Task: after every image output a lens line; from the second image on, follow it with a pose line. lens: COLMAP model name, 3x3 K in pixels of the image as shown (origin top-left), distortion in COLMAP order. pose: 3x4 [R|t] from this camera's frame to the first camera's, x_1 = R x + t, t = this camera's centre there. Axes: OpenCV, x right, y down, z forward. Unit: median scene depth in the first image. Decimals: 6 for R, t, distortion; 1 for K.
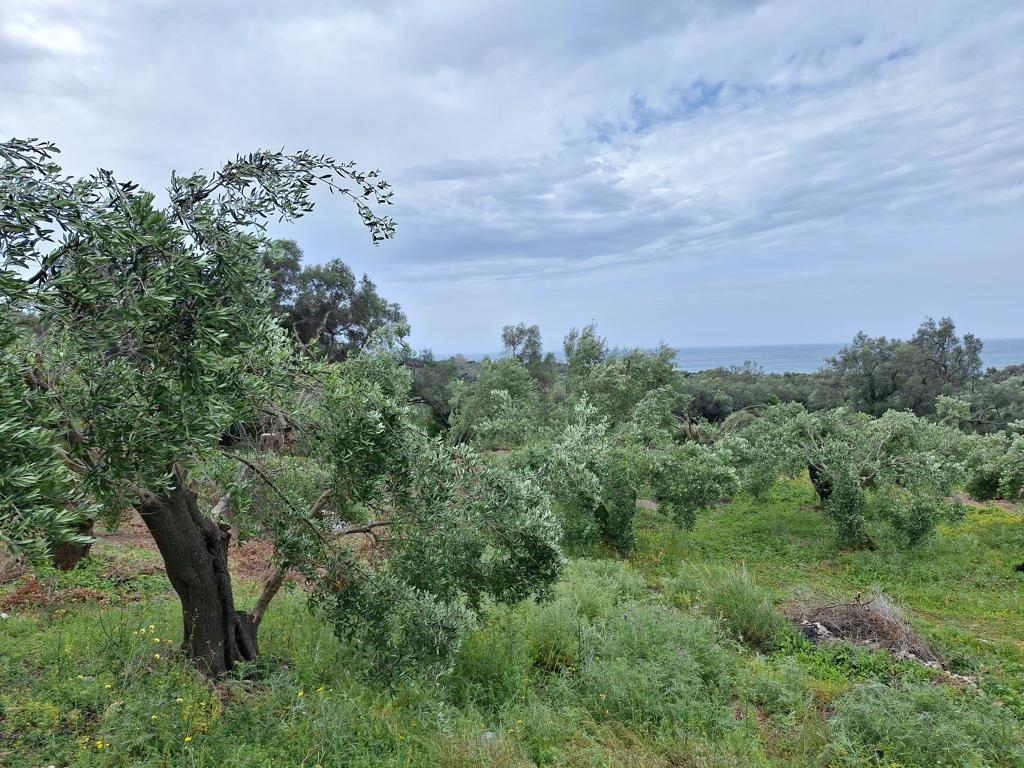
lens RADIAL K [[657.0, 0, 512.0], [0, 657.0, 384.0], [0, 0, 1]] dist [0.003019, -0.019910]
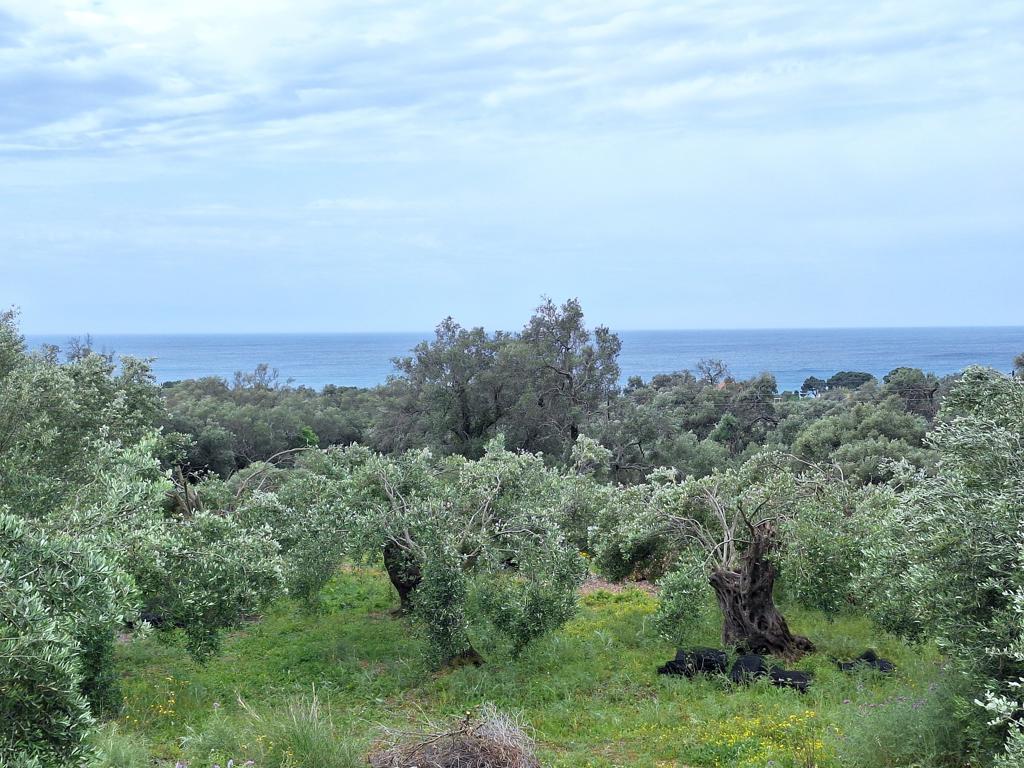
lens RADIAL K [[657.0, 0, 512.0], [0, 657.0, 384.0], [0, 0, 1]] dist [0.003019, -0.019910]
pose [[0.873438, 0.025535, 0.486265, 0.273370], [0.006501, 0.997924, -0.064081, 0.016381], [-0.486892, 0.059132, 0.871459, 0.427783]]
